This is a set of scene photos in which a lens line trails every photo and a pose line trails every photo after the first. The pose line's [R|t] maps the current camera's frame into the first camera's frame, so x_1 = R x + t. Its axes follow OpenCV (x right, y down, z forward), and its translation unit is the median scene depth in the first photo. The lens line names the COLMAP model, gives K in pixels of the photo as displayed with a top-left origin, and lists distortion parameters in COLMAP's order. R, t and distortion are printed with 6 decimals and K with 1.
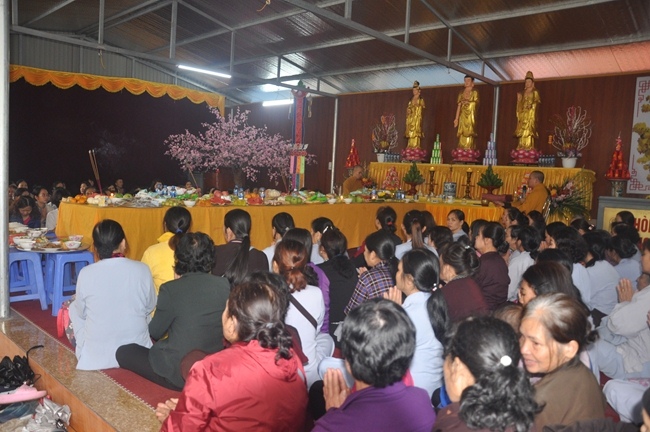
lens RADIAL K [[515.8, 0, 325.0], [0, 515.8, 216.0], [0, 0, 1]] dist [-0.142939, 0.124606]
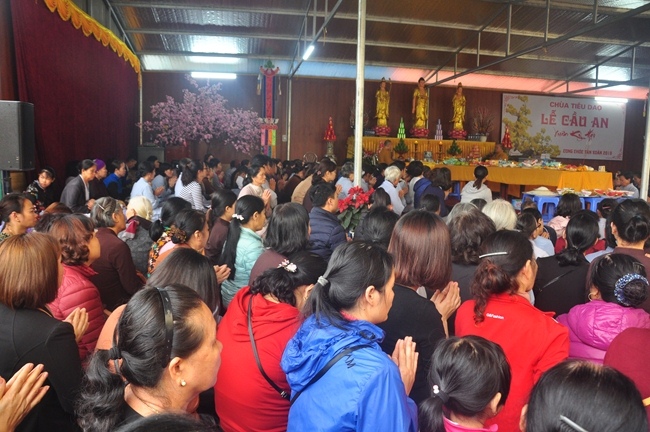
lens RADIAL K [[515.8, 0, 325.0], [0, 515.8, 216.0], [0, 0, 1]] dist [-0.142939, 0.124606]
pose [[0.611725, -0.122290, 0.781561, -1.110213], [0.061864, 0.992349, 0.106851, -0.054994], [-0.788648, -0.017013, 0.614610, 0.295860]]
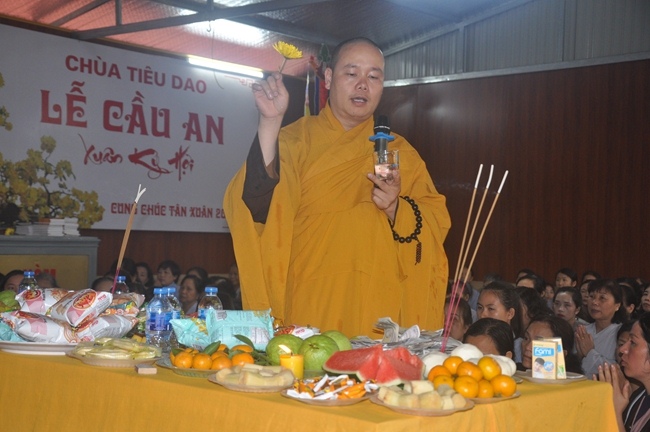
lens RADIAL K [[1029.7, 0, 324.8], [0, 1029.7, 233.0], [0, 0, 1]] dist [0.206583, 0.173205]
pose [[-0.031488, -0.049380, 0.998284, -0.450860], [0.046600, 0.997620, 0.050817, -0.061802], [-0.998417, 0.048120, -0.029112, 0.497884]]
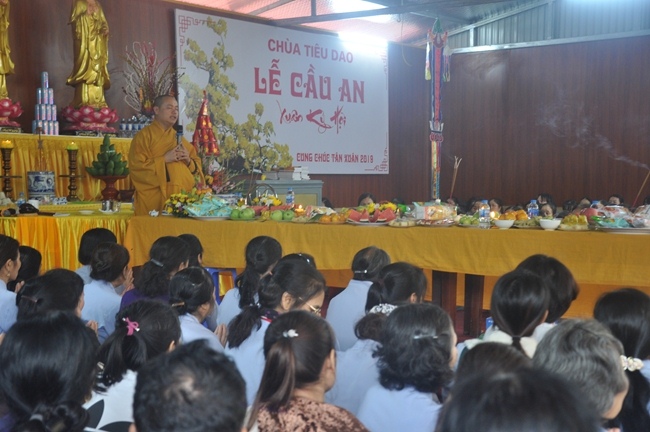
lens RADIAL K [[1029.7, 0, 324.8], [0, 1029.7, 233.0], [0, 0, 1]] dist [0.206583, 0.173205]
pose [[-0.099780, -0.109525, 0.988963, -0.755451], [0.066012, 0.991005, 0.116412, -0.102455], [-0.992817, 0.076899, -0.091653, 0.796982]]
